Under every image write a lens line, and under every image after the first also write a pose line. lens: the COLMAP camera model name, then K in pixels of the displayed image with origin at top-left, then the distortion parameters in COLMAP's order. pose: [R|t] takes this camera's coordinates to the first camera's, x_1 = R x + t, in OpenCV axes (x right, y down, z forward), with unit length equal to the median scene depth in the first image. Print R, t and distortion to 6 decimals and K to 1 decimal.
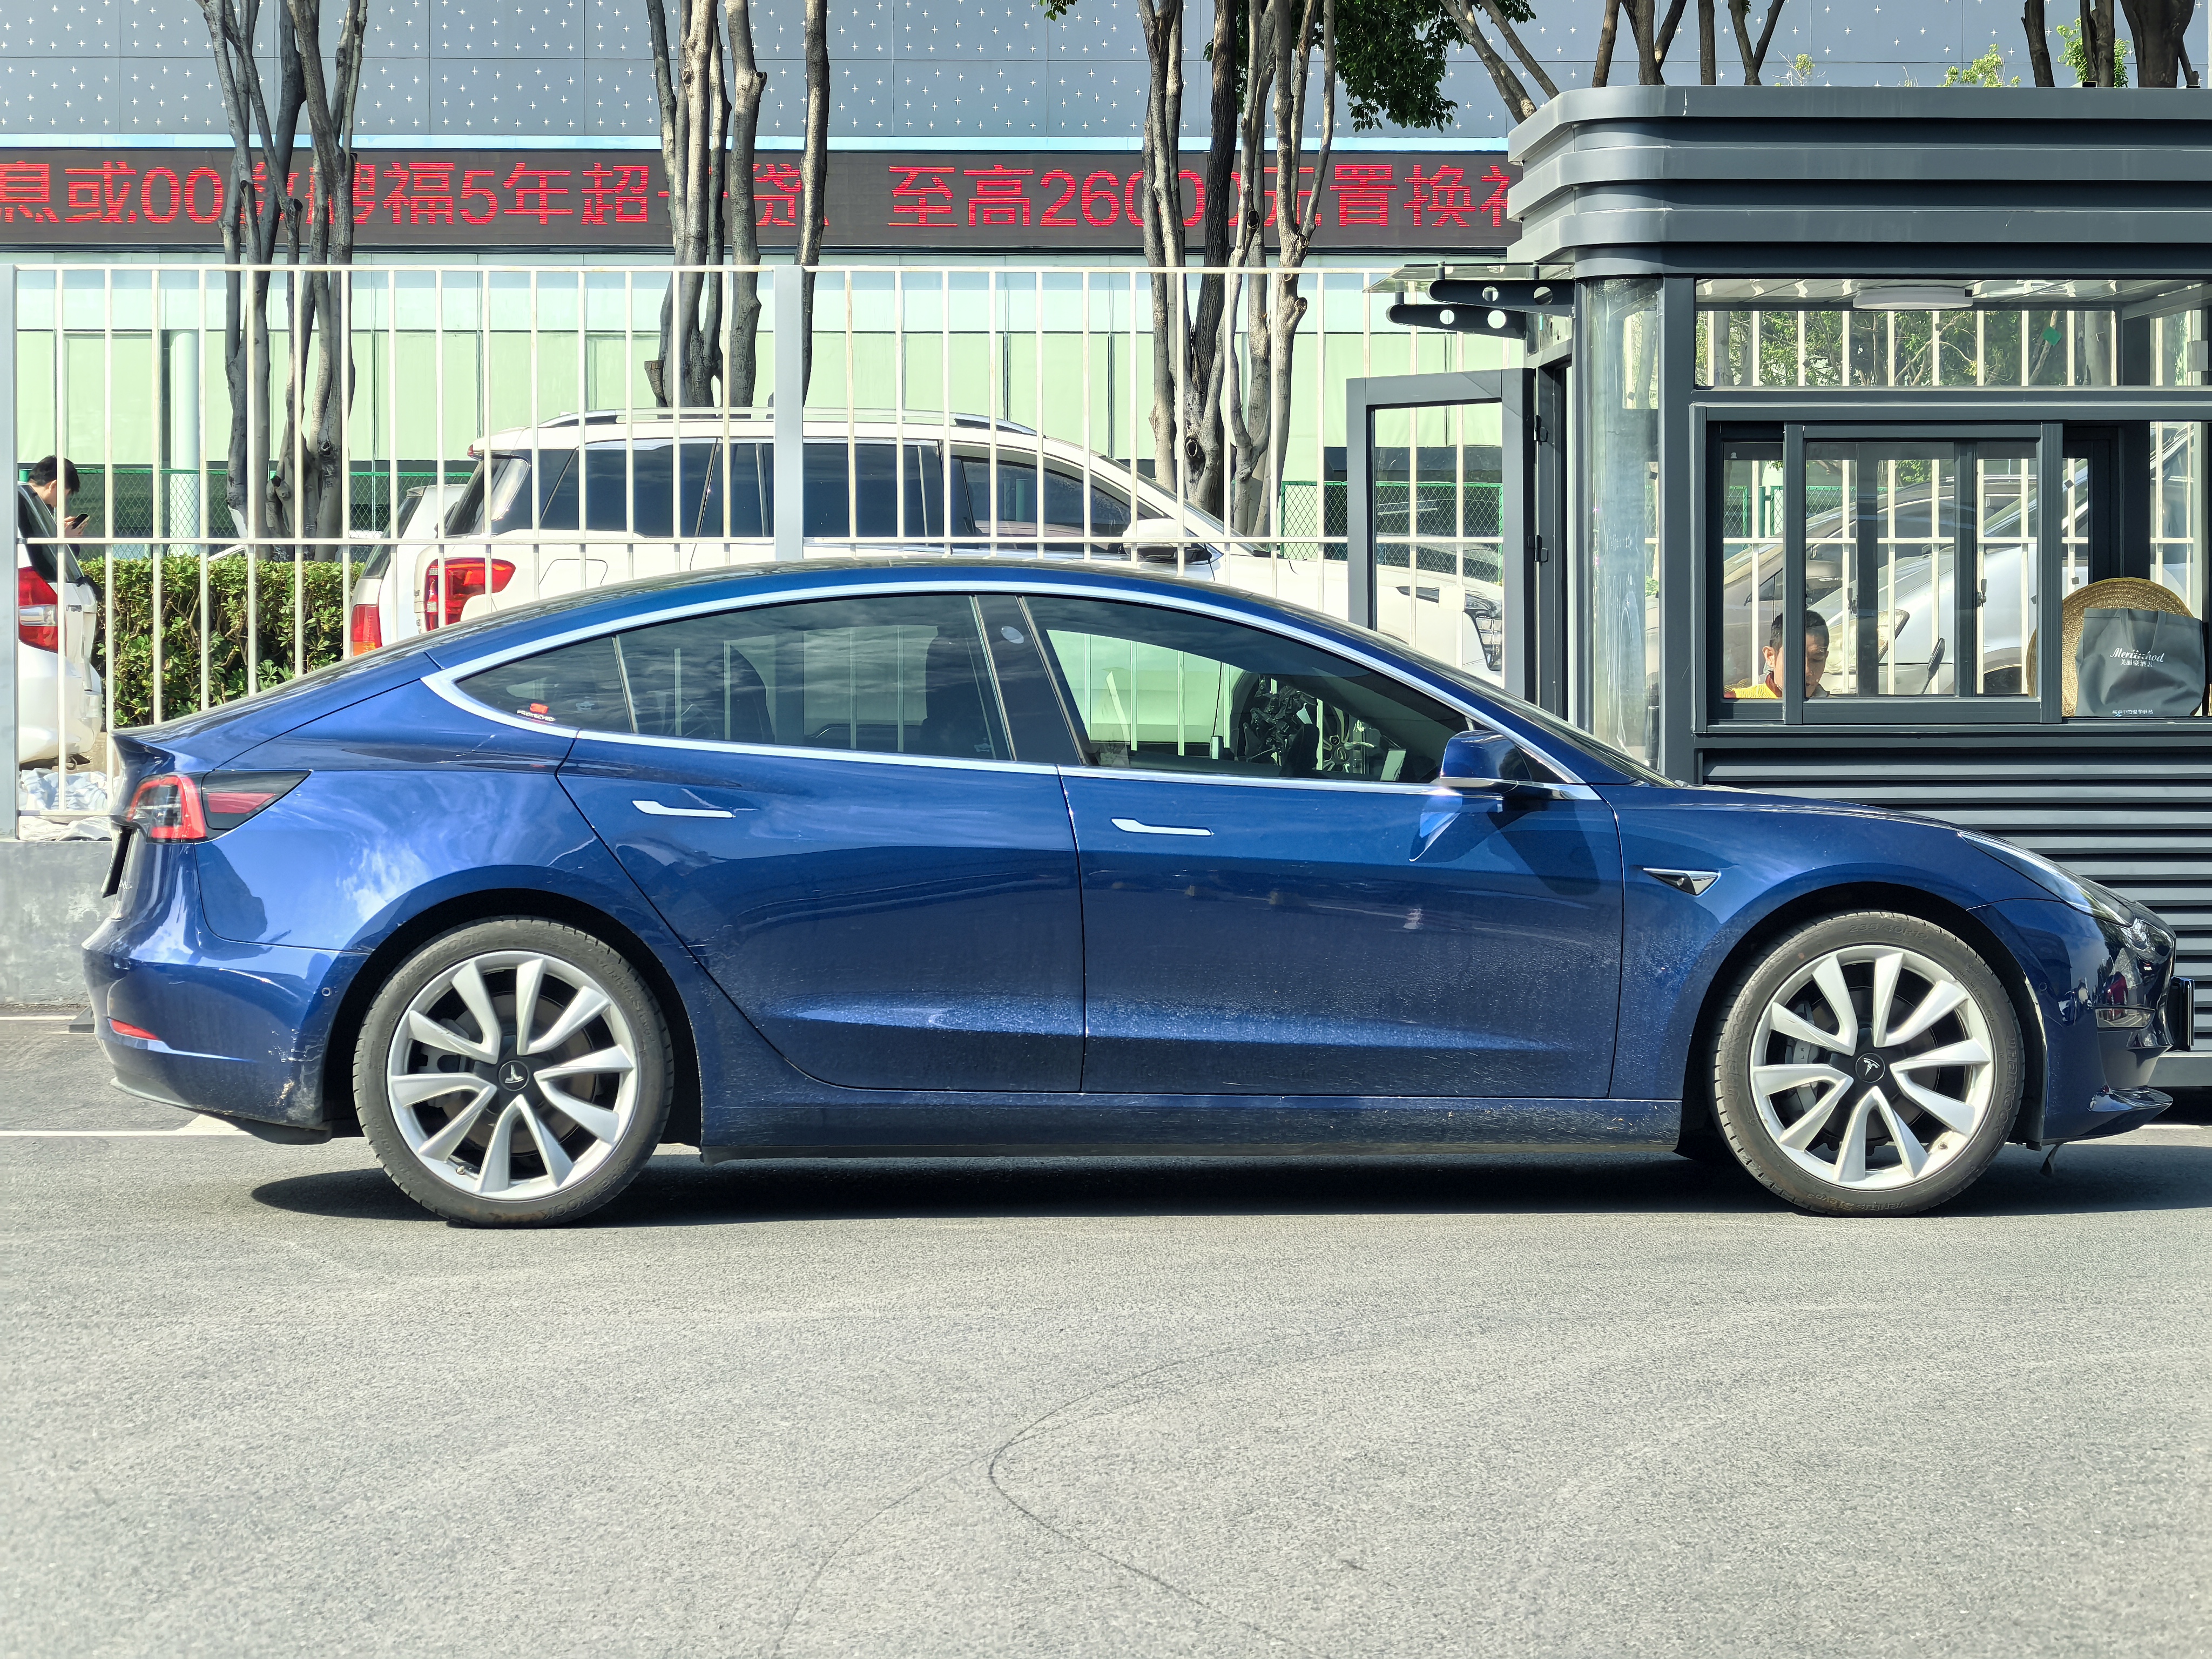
lens RADIAL K [[6139.1, 0, 1129.3], [0, 6139.1, 837.5], [0, 0, 1]] dist [0.007326, 0.000000]
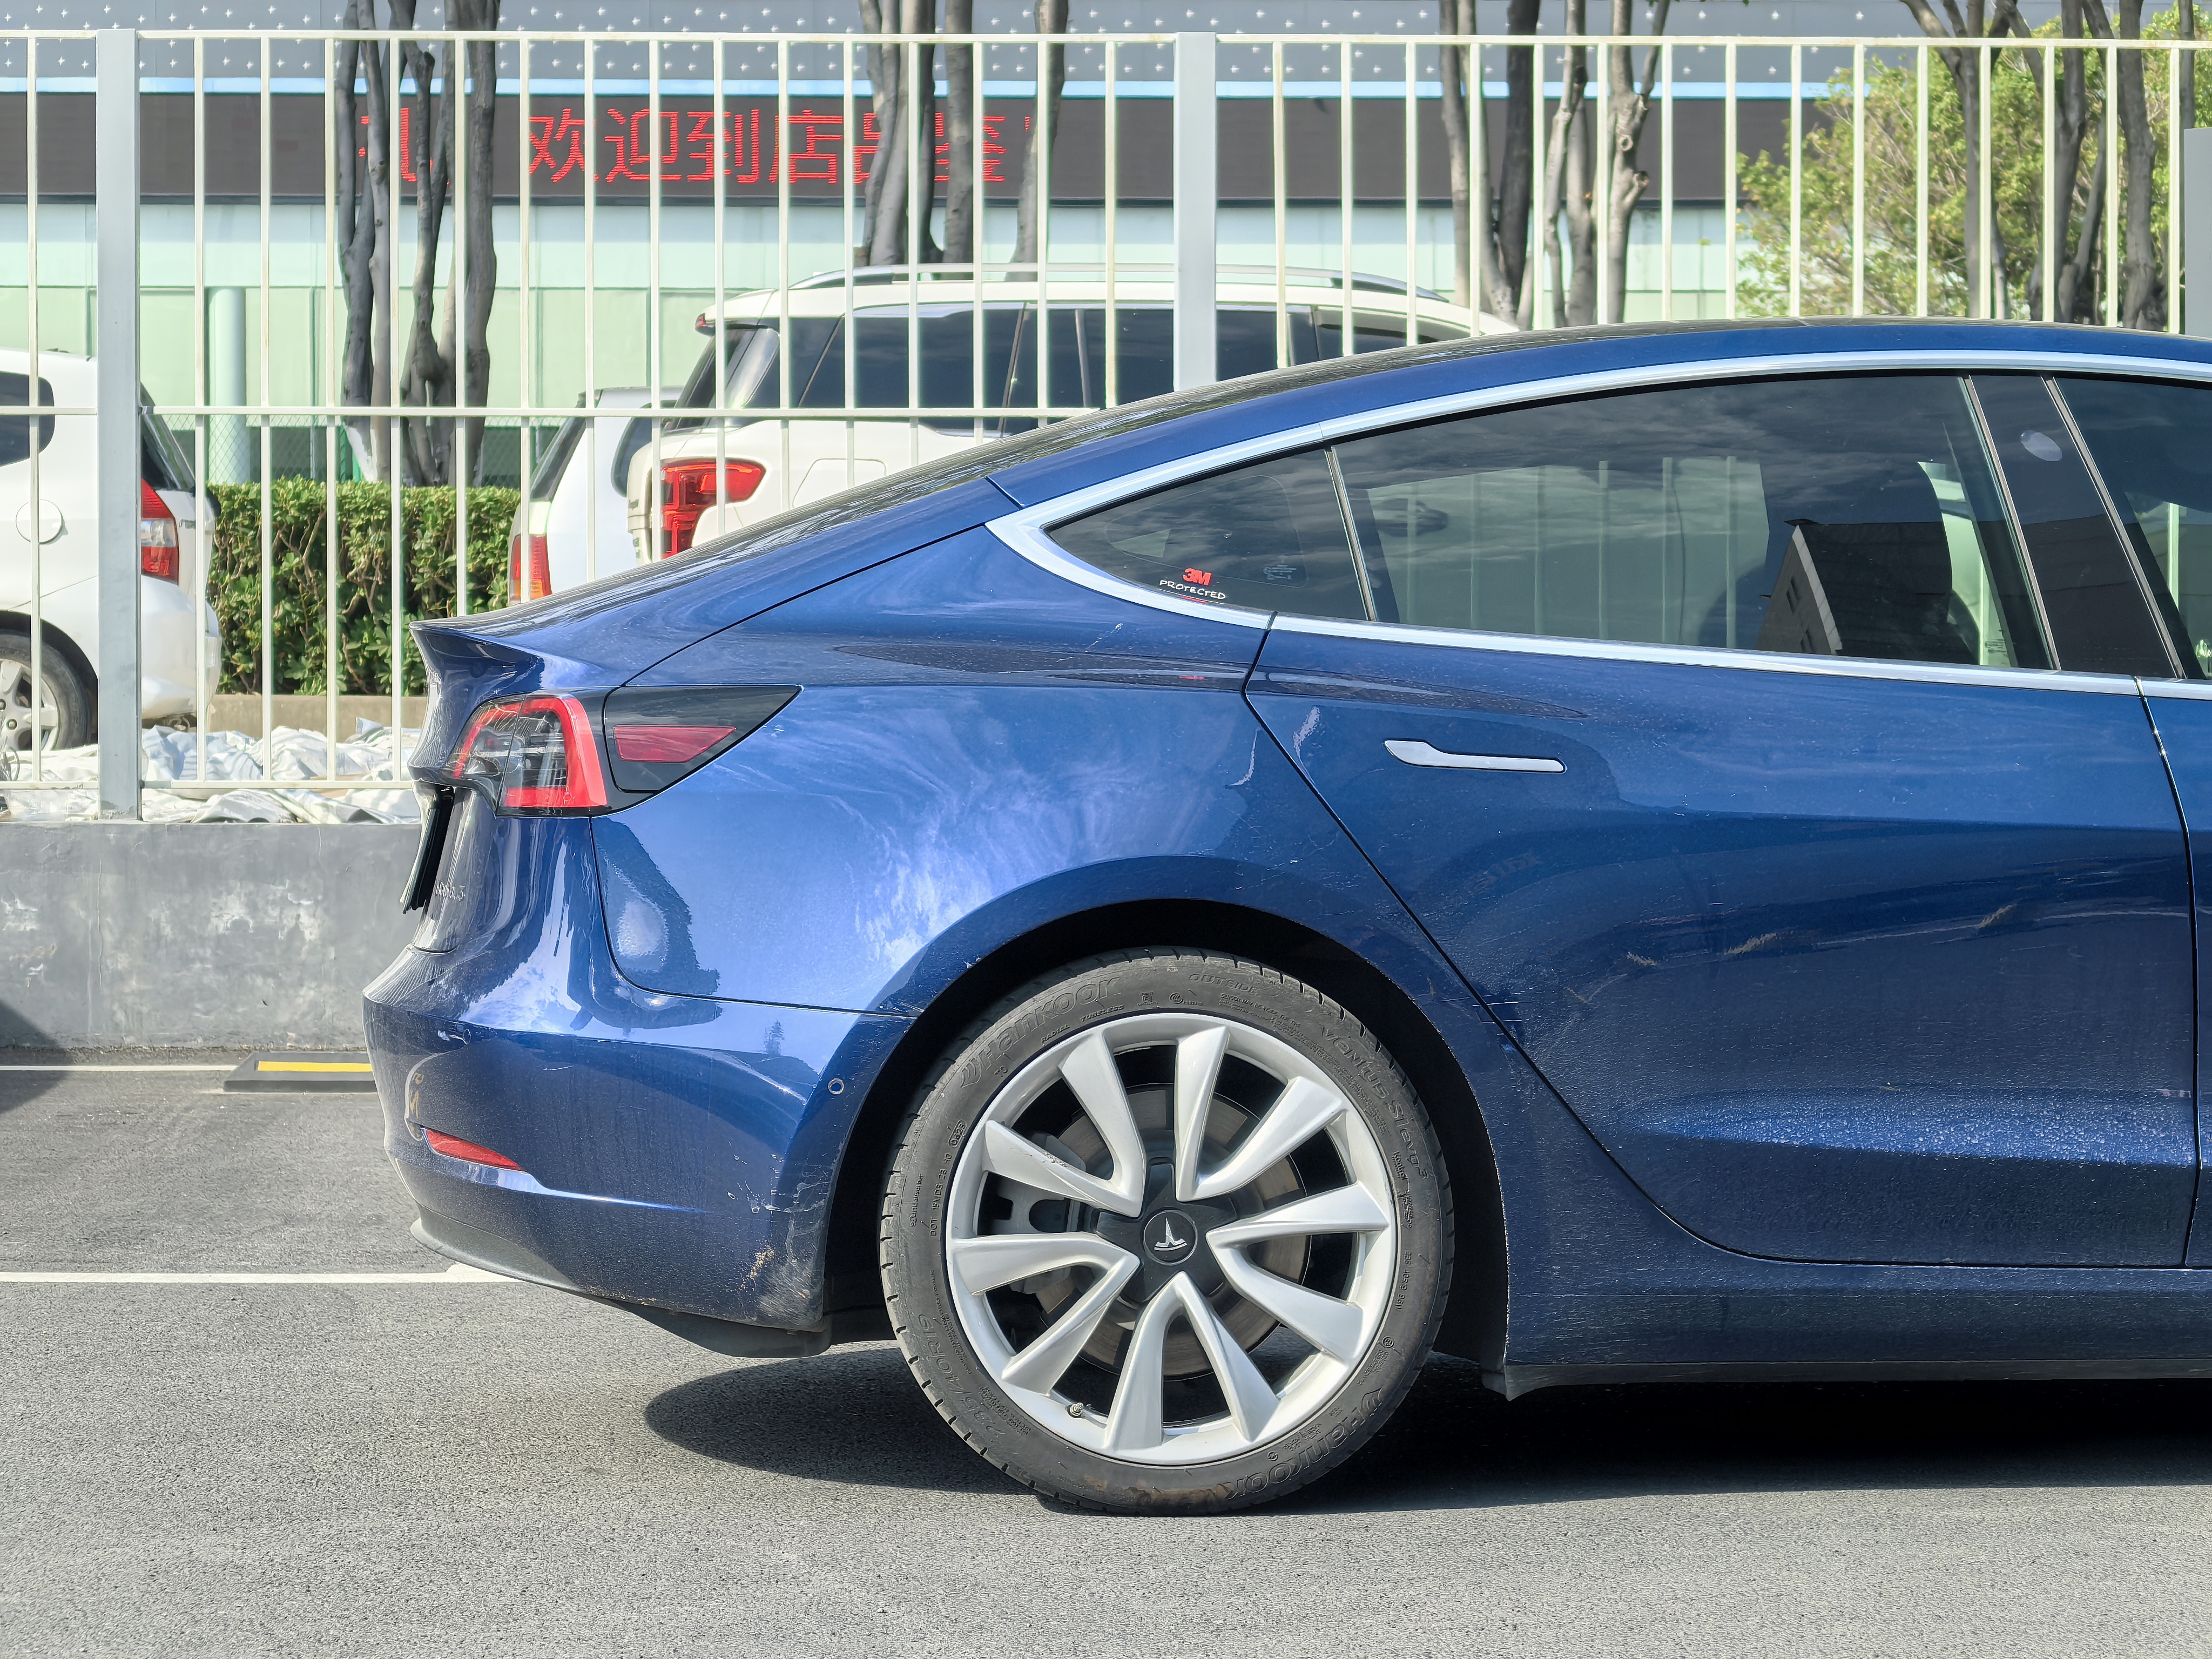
lens RADIAL K [[6139.1, 0, 1083.3], [0, 6139.1, 820.7], [0, 0, 1]] dist [0.007326, 0.000000]
pose [[0.999961, 0.001277, -0.008770, -0.102859], [-0.001290, 0.999998, -0.001513, 0.002112], [0.008768, 0.001524, 0.999960, 0.446255]]
